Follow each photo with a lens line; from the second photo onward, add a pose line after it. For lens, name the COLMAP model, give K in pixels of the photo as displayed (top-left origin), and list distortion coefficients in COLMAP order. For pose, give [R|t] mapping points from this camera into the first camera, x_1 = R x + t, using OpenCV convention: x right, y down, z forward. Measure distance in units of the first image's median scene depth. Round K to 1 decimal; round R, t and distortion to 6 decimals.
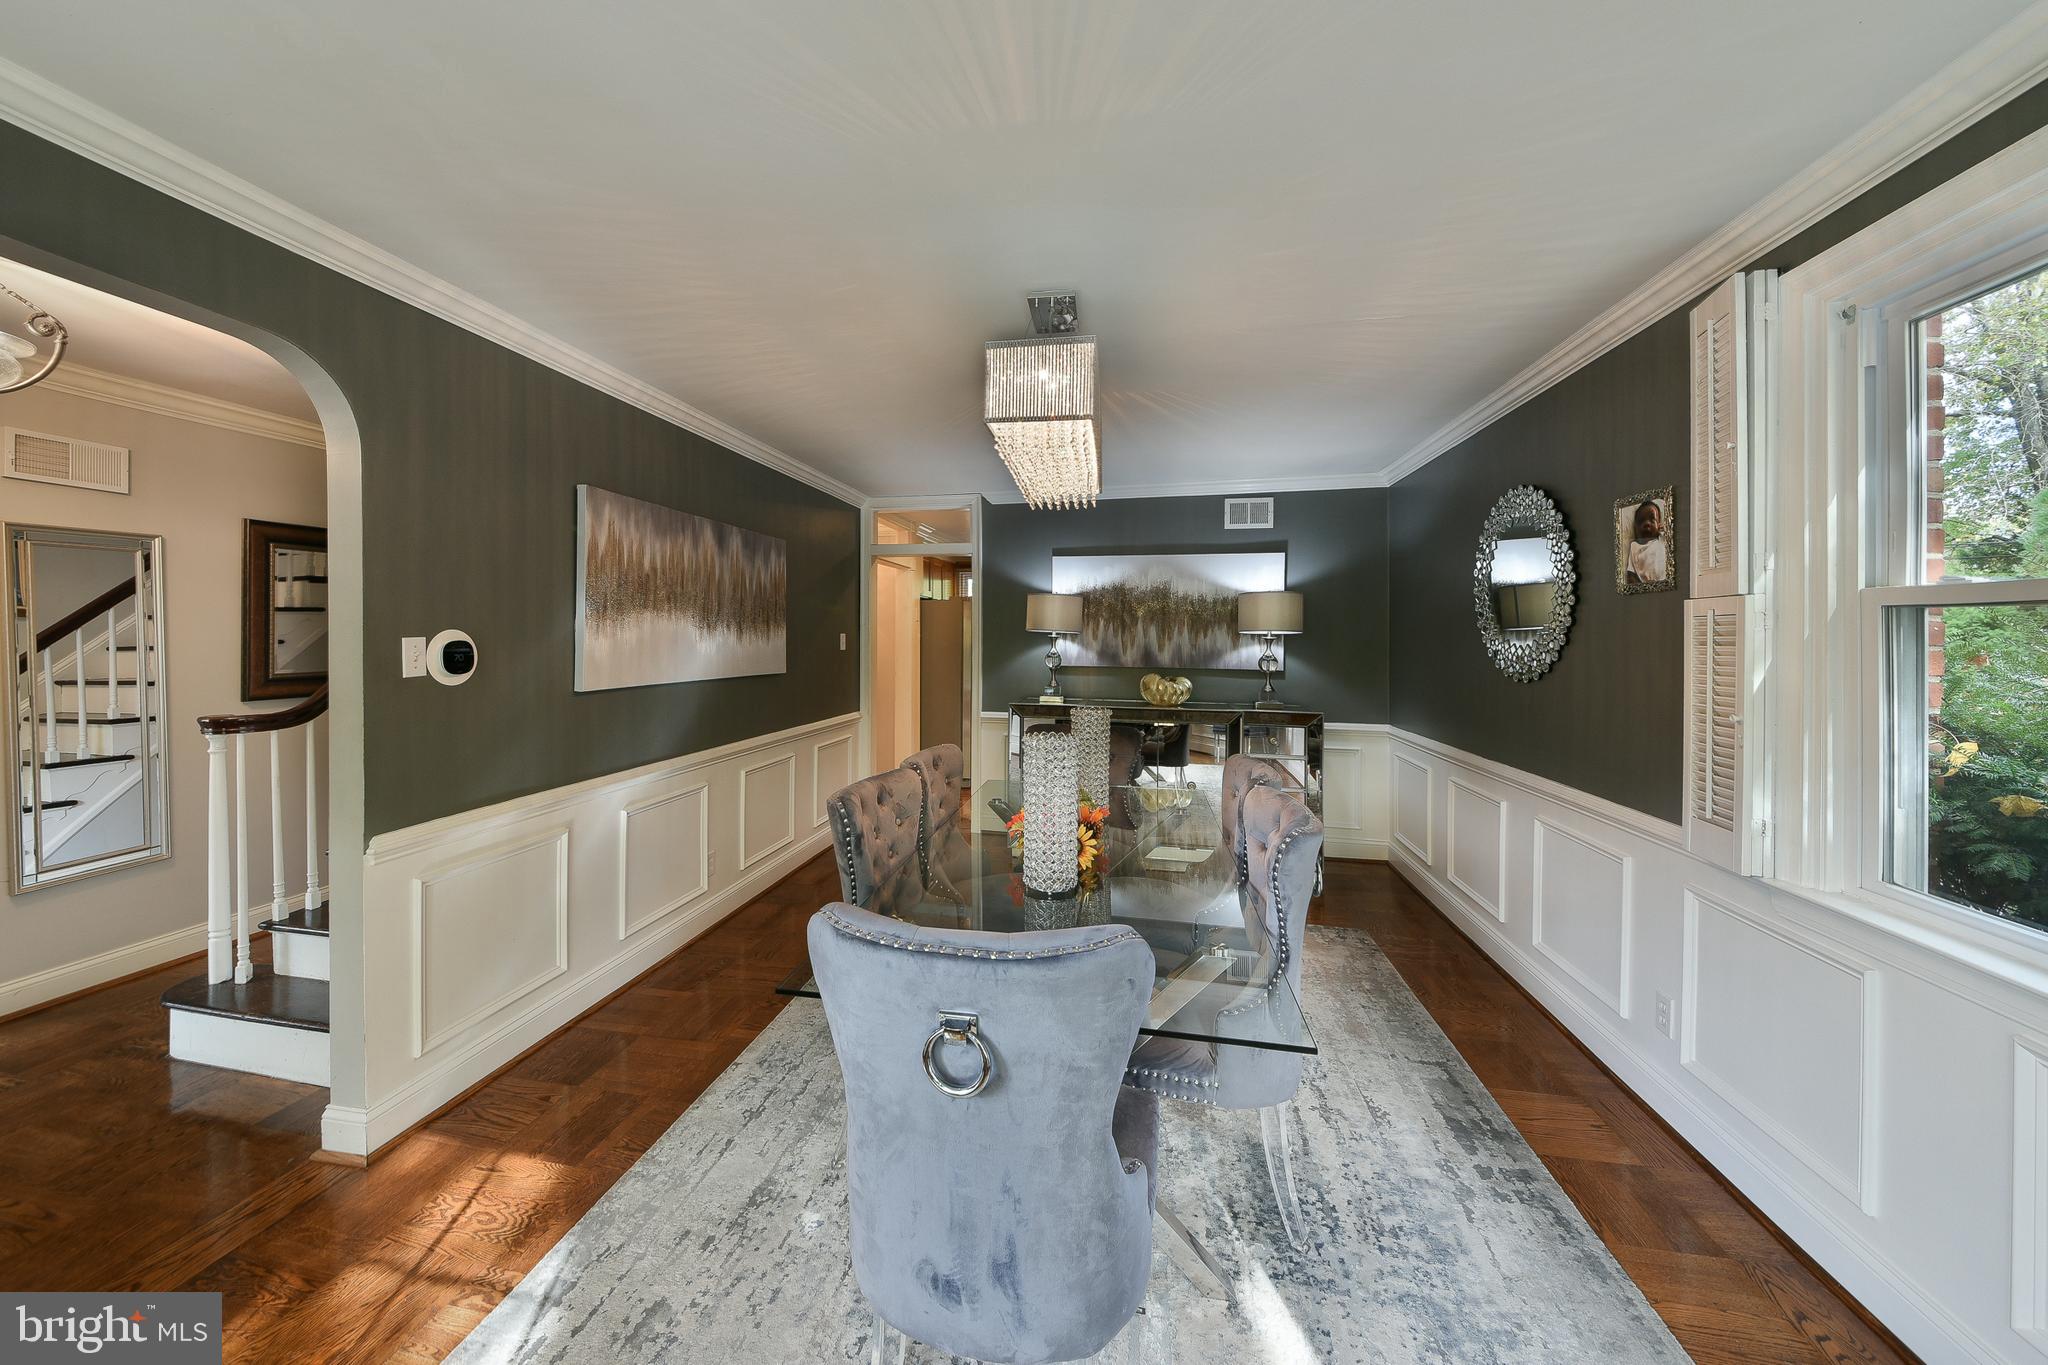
lens RADIAL K [[711.6, 0, 994.5], [0, 711.6, 634.8], [0, 0, 1]] dist [-0.003544, -0.002194]
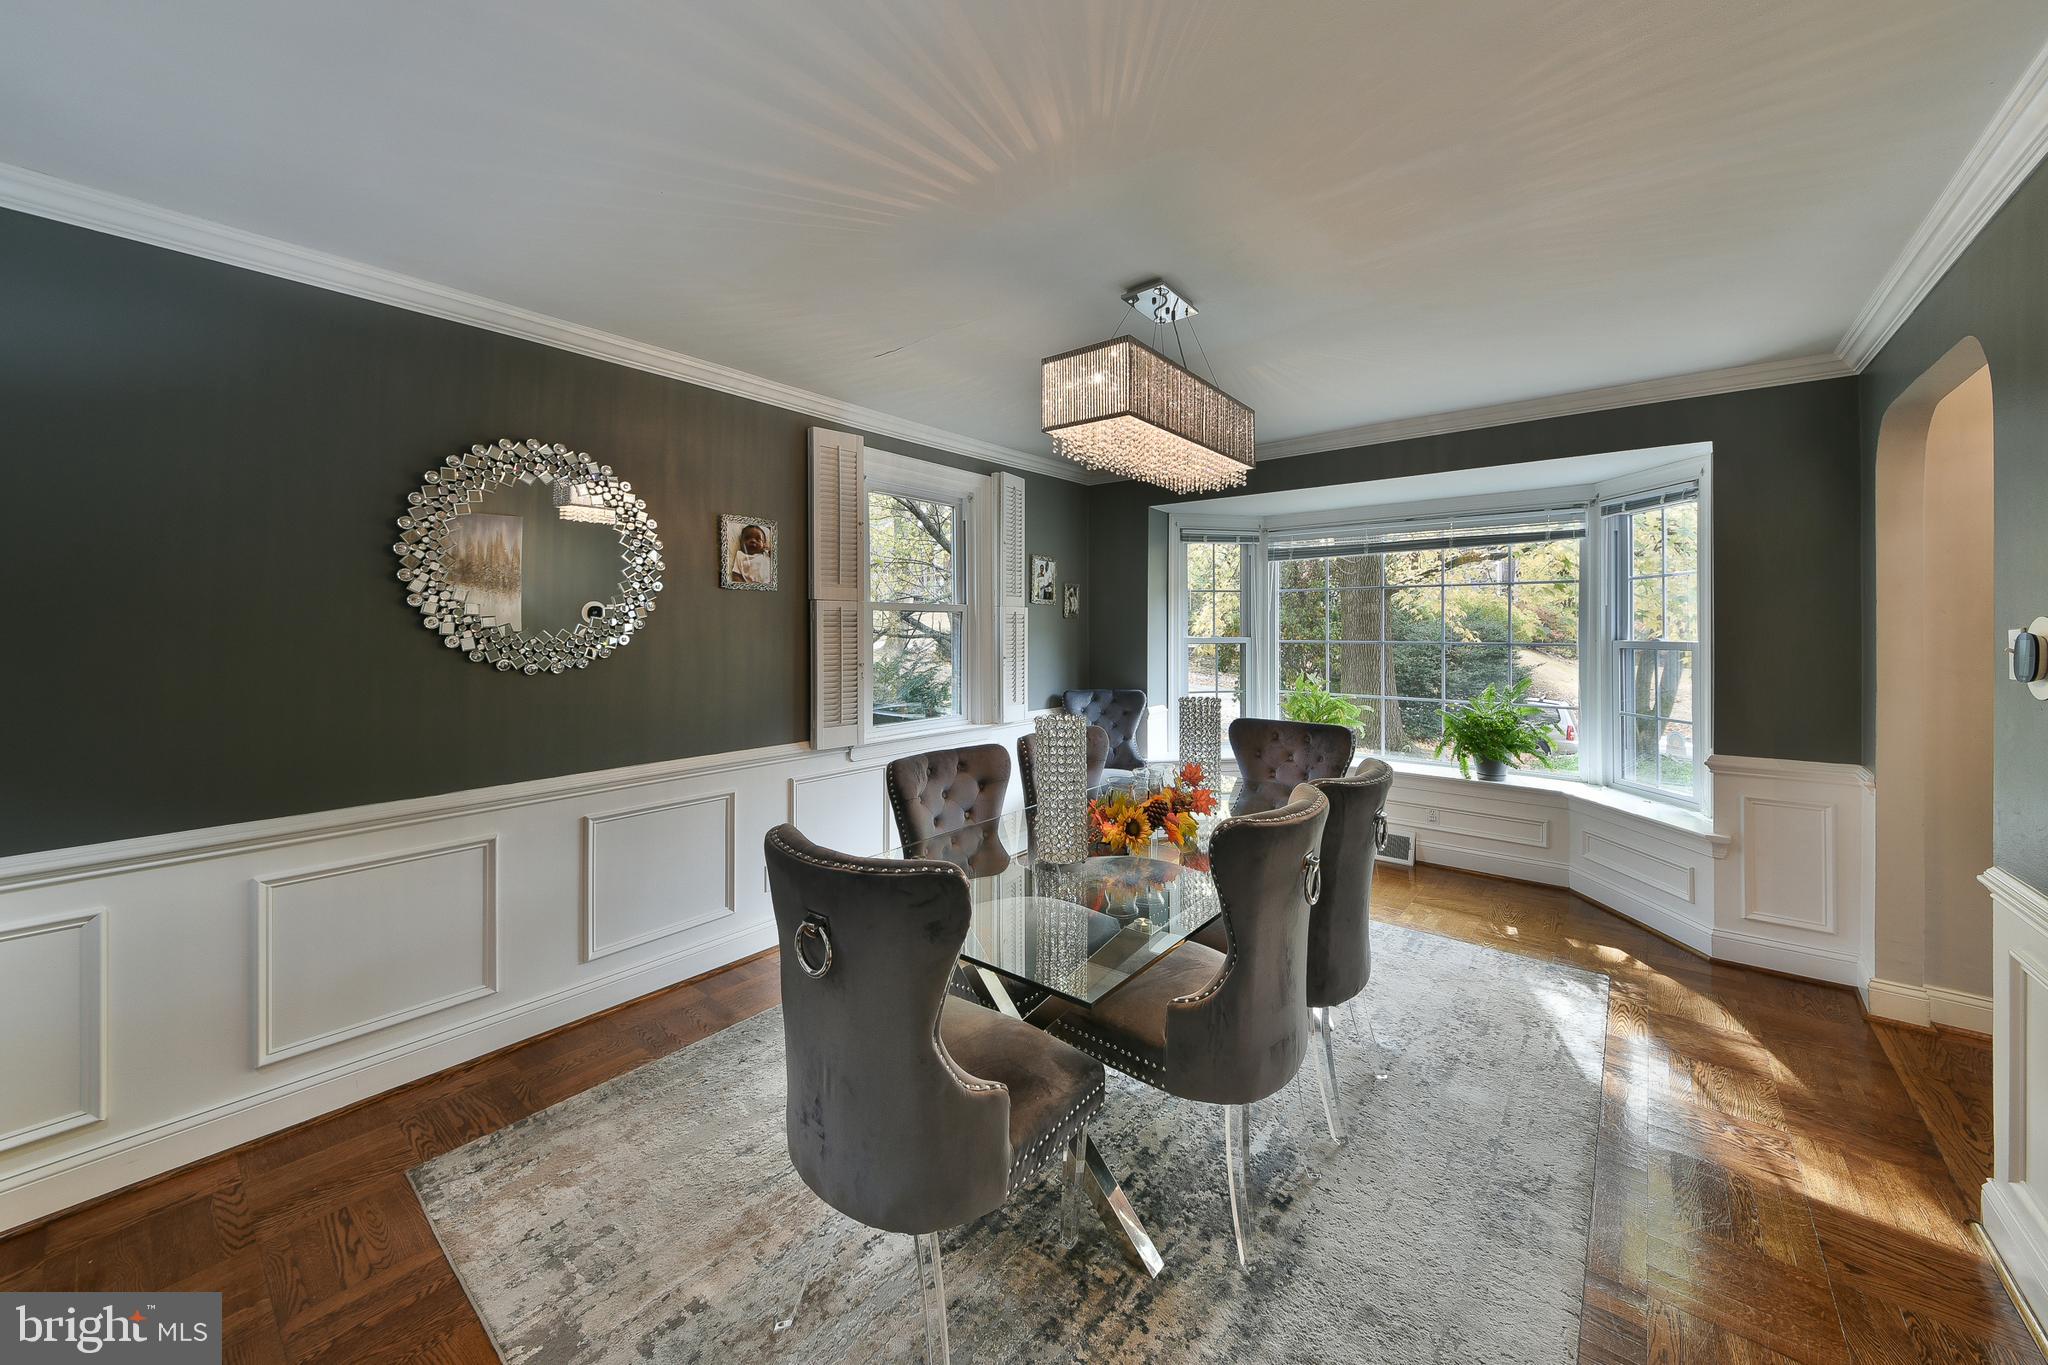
lens RADIAL K [[711.6, 0, 1029.7], [0, 711.6, 623.3], [0, 0, 1]] dist [-0.003544, -0.002194]
pose [[-0.884152, -0.003218, 0.467188, -0.133824], [-0.006537, 0.999964, -0.005483, 0.005834], [-0.467154, -0.007902, -0.884141, 1.247834]]
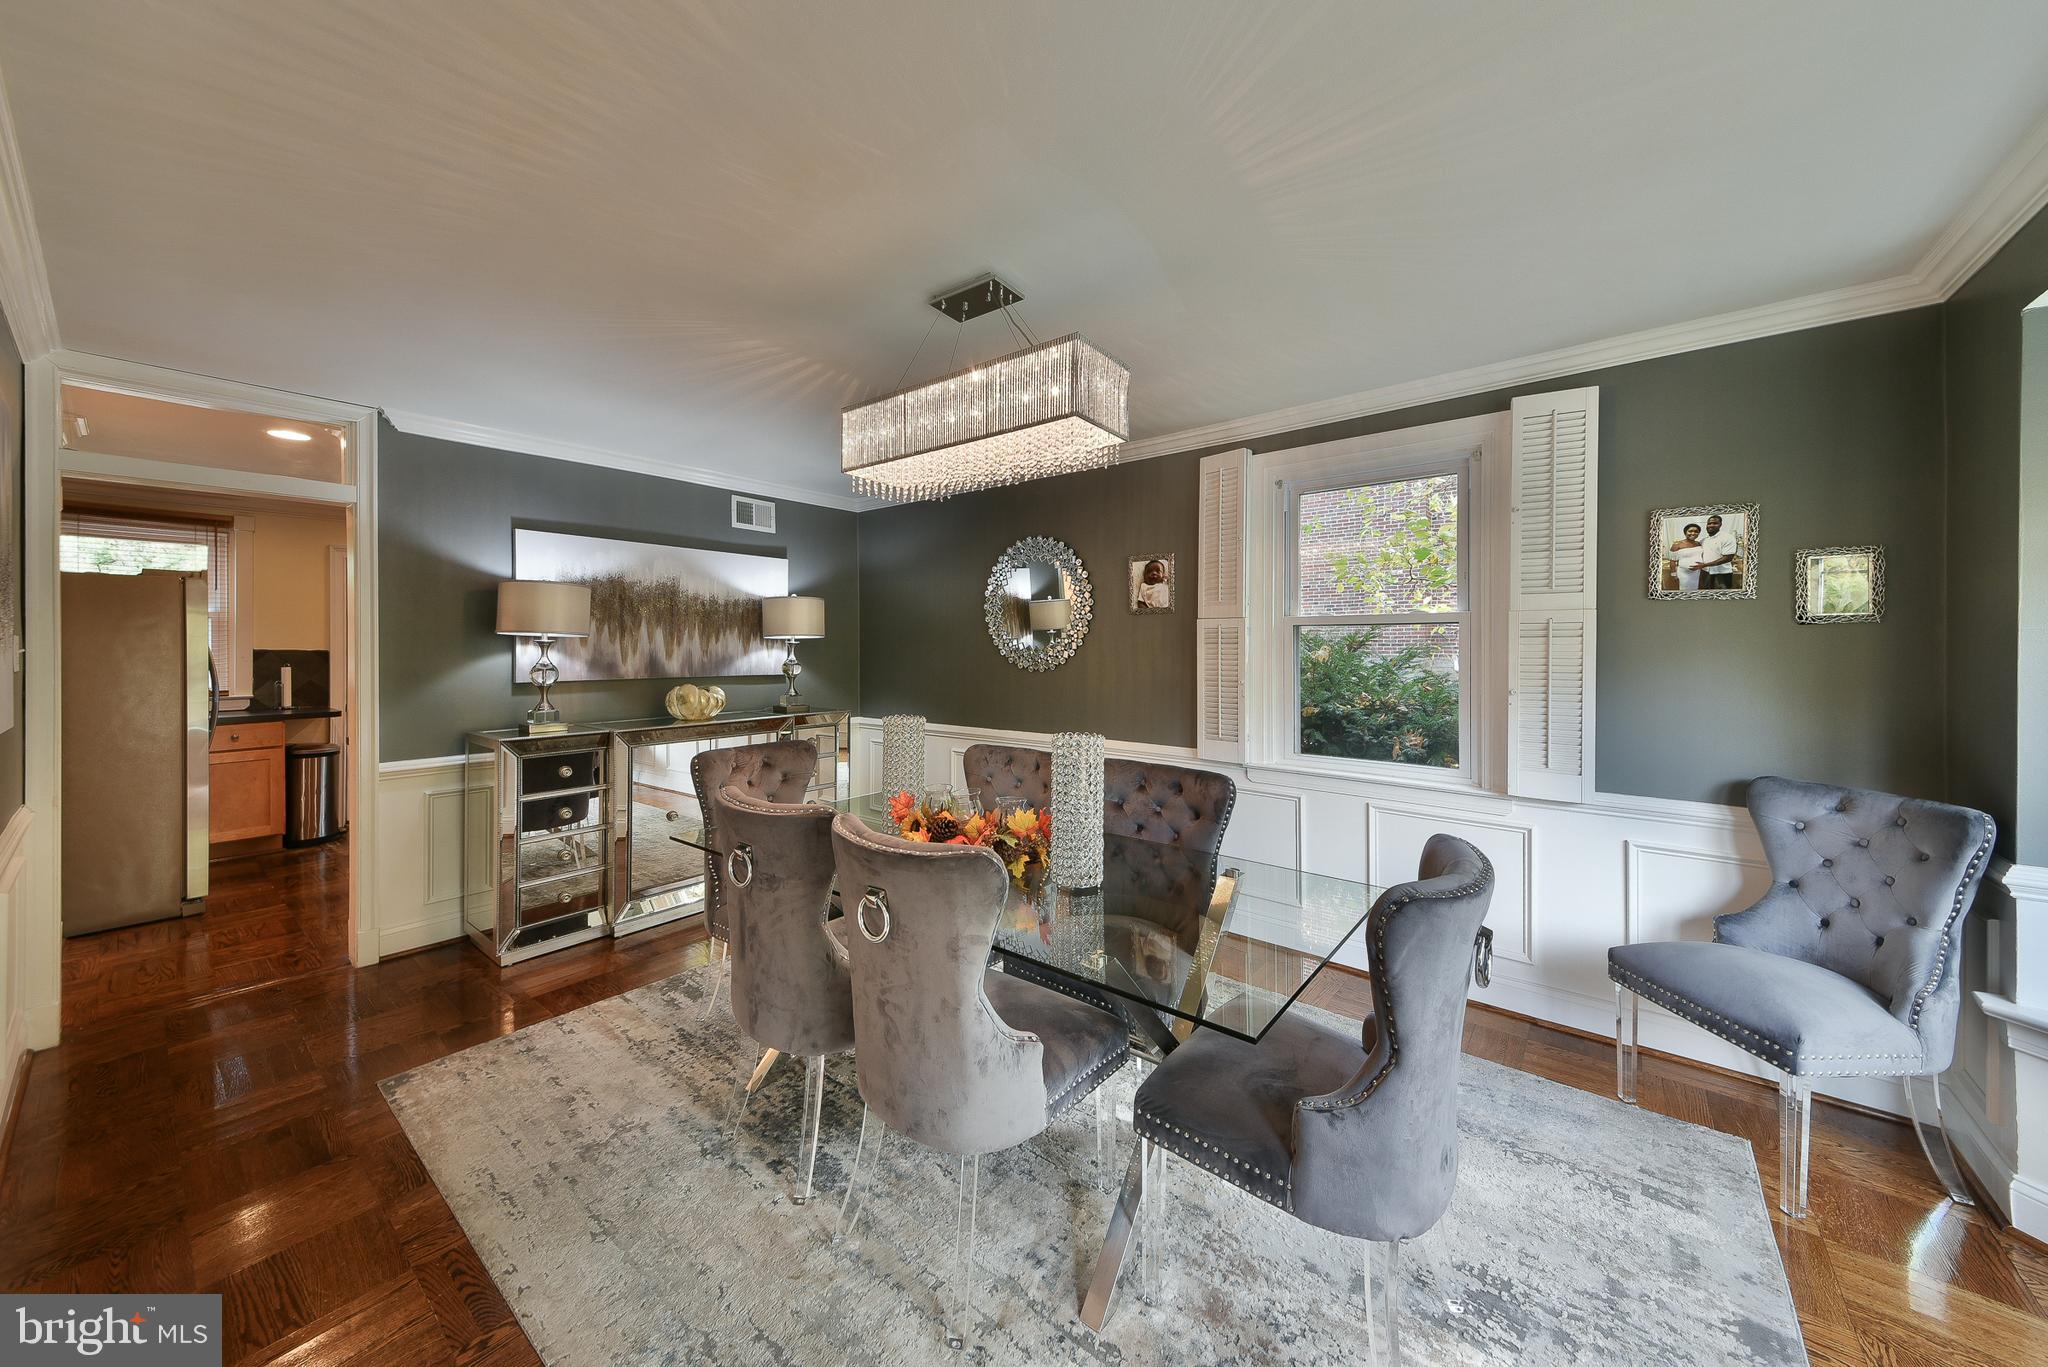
lens RADIAL K [[711.6, 0, 993.2], [0, 711.6, 663.0], [0, 0, 1]] dist [-0.003544, -0.002194]
pose [[0.467332, -0.021217, 0.883827, -0.474164], [-0.001629, 0.999690, 0.024860, 0.009068], [-0.884080, -0.013058, 0.467152, 0.344354]]
